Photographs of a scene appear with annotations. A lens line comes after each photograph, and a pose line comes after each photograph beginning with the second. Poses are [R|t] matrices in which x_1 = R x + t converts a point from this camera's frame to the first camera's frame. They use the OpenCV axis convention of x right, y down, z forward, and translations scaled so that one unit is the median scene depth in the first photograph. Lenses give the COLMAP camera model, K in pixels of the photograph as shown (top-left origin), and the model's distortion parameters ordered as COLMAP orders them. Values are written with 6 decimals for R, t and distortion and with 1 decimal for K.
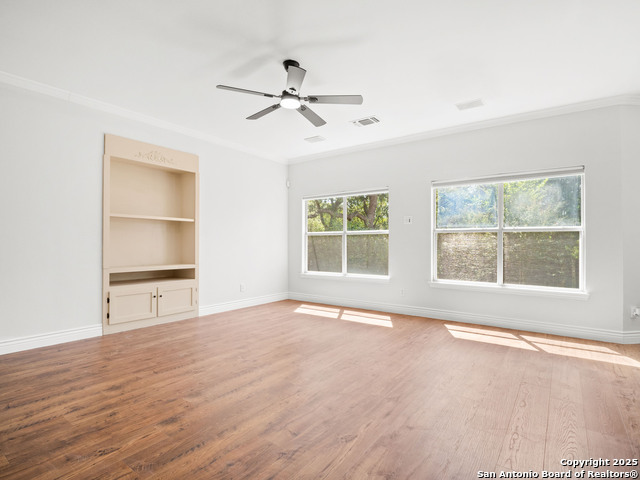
lens RADIAL K [[331.7, 0, 320.6], [0, 331.7, 240.7], [0, 0, 1]] dist [-0.003507, -0.005666]
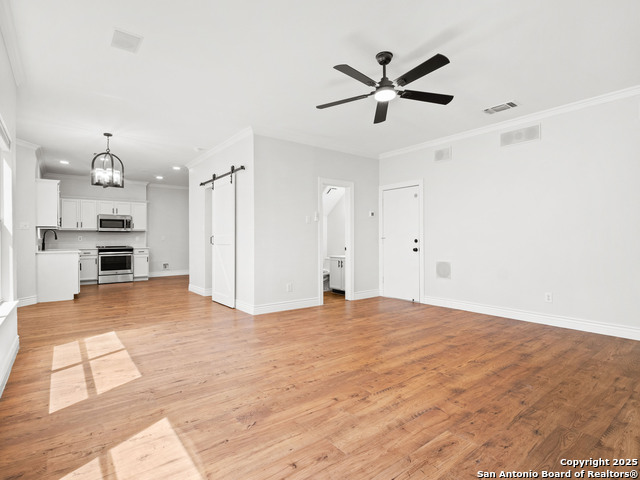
lens RADIAL K [[331.7, 0, 317.9], [0, 331.7, 239.7], [0, 0, 1]] dist [-0.003507, -0.005666]
pose [[-0.961744, -0.001185, 0.273948, -0.124702], [-0.003448, 0.999964, -0.007777, 0.012186], [-0.273928, -0.008424, -0.961713, 1.471047]]
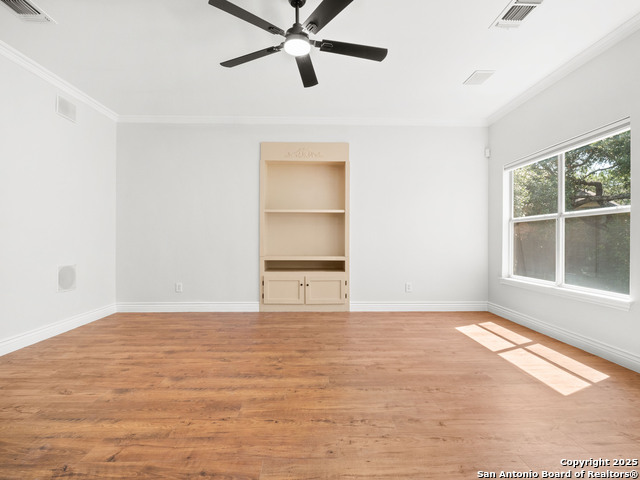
lens RADIAL K [[331.7, 0, 319.3], [0, 331.7, 240.9], [0, 0, 1]] dist [-0.003507, -0.005666]
pose [[0.609728, 0.003371, -0.792603, 0.406740], [0.007866, 0.999916, 0.010304, 0.018304], [0.792571, -0.012518, 0.609651, 0.423349]]
